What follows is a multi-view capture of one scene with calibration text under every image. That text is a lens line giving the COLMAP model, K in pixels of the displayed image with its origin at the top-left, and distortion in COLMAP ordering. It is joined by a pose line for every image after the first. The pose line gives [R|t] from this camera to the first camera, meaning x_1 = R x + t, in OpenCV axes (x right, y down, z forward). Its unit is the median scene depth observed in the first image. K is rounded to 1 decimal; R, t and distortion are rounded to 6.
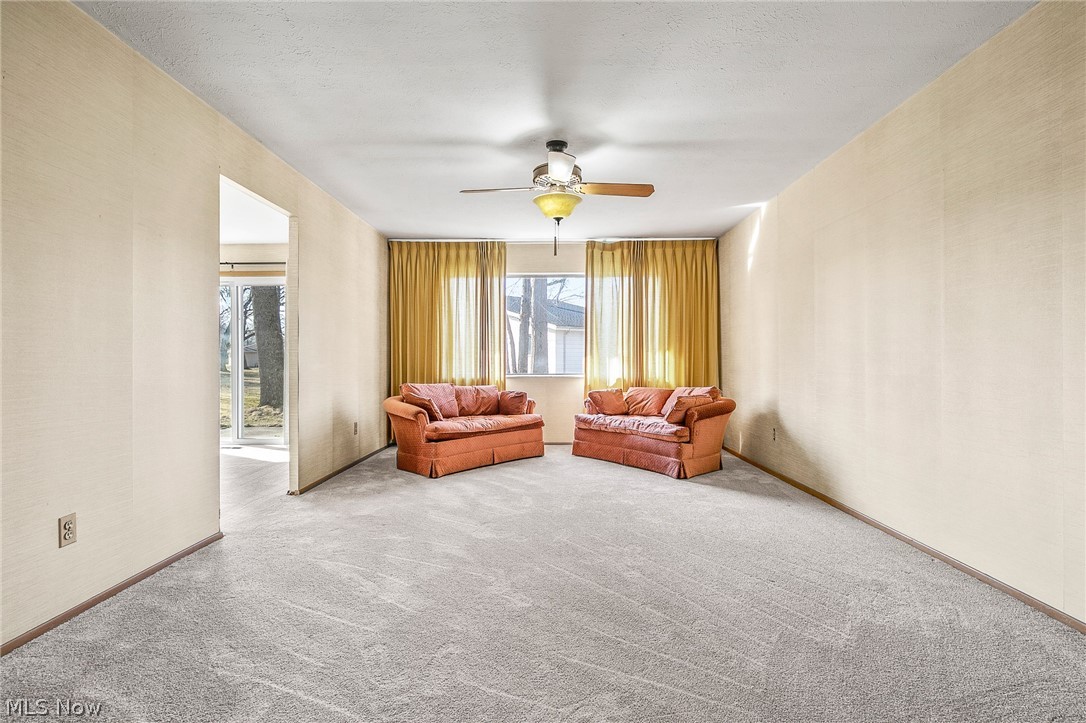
lens RADIAL K [[501.3, 0, 545.2], [0, 501.3, 362.8], [0, 0, 1]] dist [-0.015970, 0.003609]
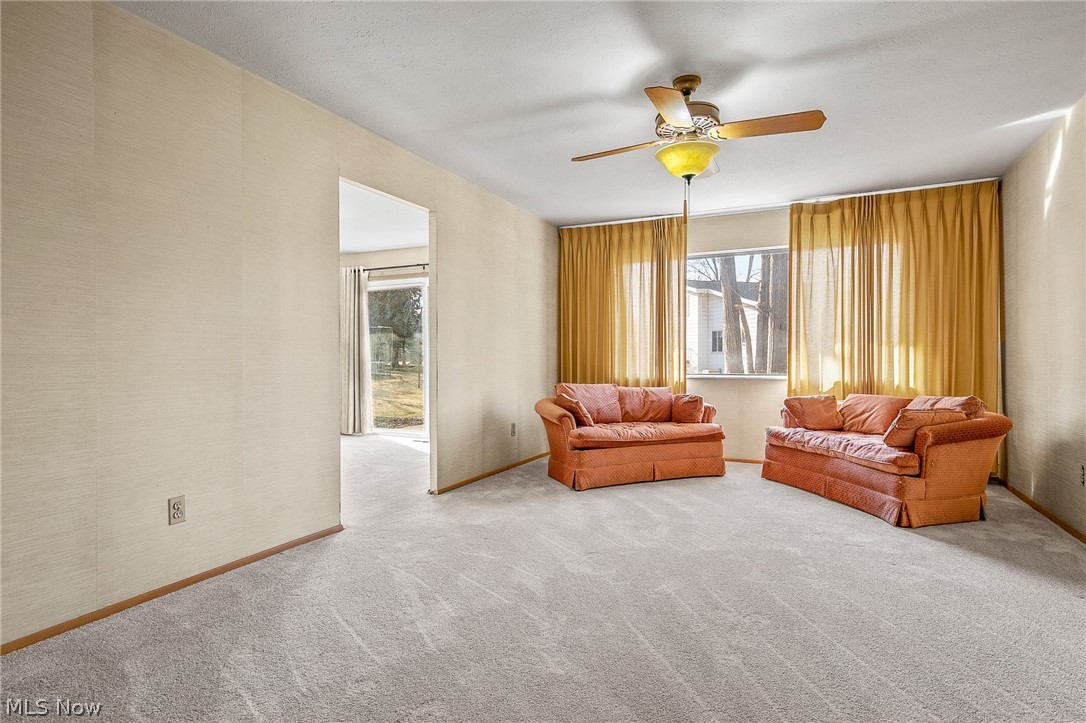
lens RADIAL K [[549.9, 0, 542.3], [0, 549.9, 363.1], [0, 0, 1]] dist [-0.001974, 0.000626]
pose [[0.910116, 0.003828, -0.414335, 0.122200], [-0.001554, 0.999982, 0.005826, -0.001316], [0.414350, -0.004659, 0.910106, 0.086655]]
